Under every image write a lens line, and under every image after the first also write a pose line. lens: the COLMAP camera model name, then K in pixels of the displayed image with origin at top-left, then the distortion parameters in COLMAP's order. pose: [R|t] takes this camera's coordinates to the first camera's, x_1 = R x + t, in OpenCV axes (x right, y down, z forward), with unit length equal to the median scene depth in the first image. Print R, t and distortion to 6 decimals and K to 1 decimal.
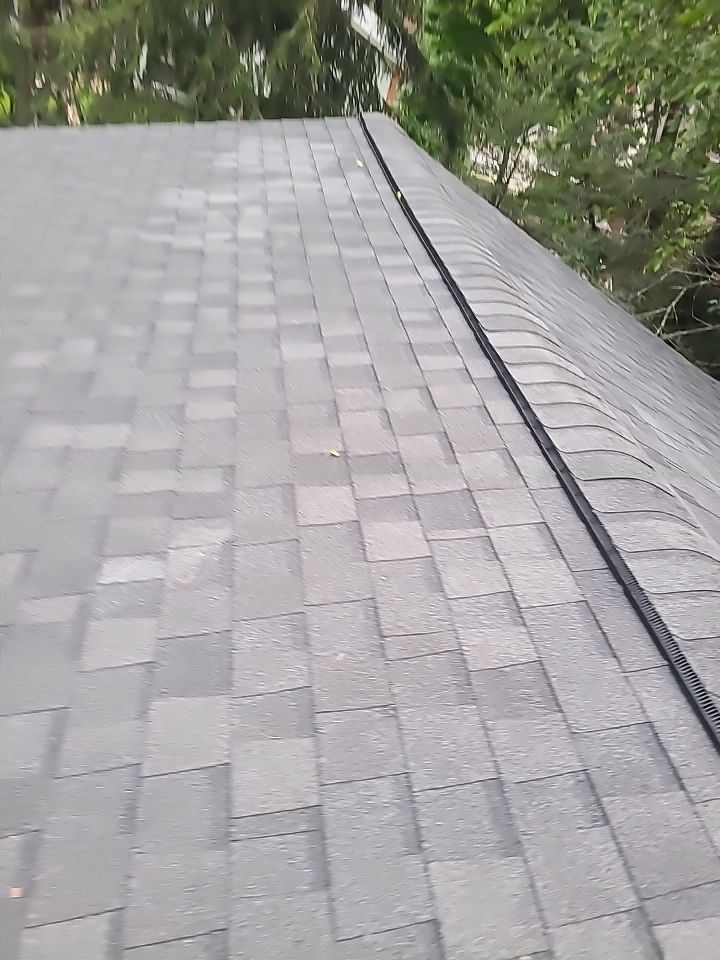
lens RADIAL K [[764.6, 0, 380.9], [0, 764.6, 476.3], [0, 0, 1]] dist [0.053134, -0.036111]
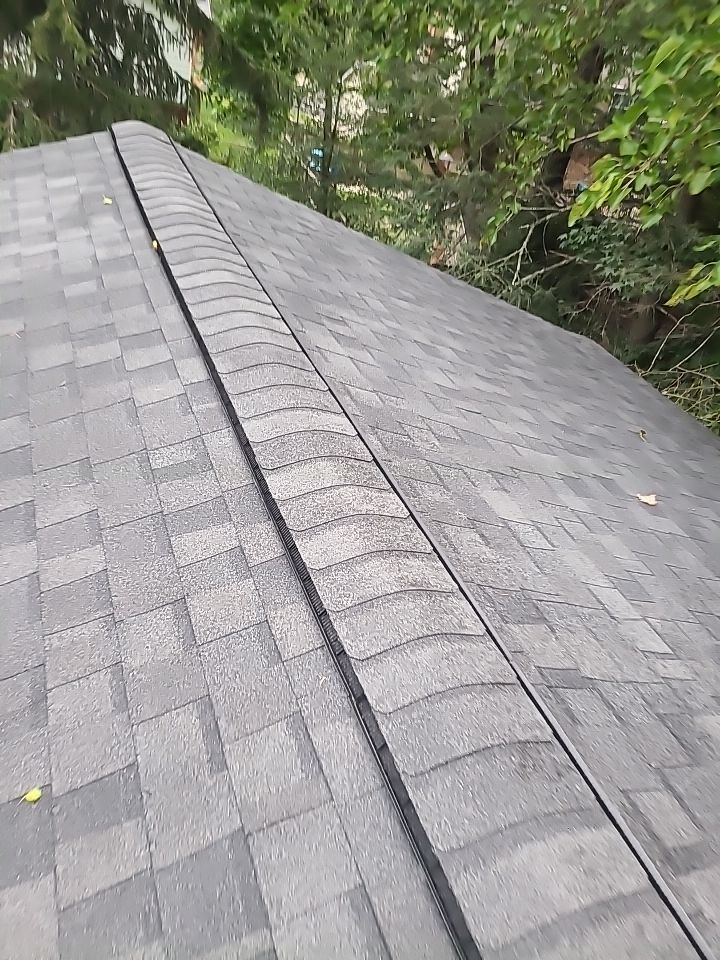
lens RADIAL K [[764.6, 0, 380.9], [0, 764.6, 476.3], [0, 0, 1]] dist [0.053134, -0.036111]
pose [[0.968304, -0.224773, 0.108922, 0.109851], [0.217991, 0.973381, 0.070772, -0.142413], [-0.121930, -0.044785, 0.991528, 0.183846]]
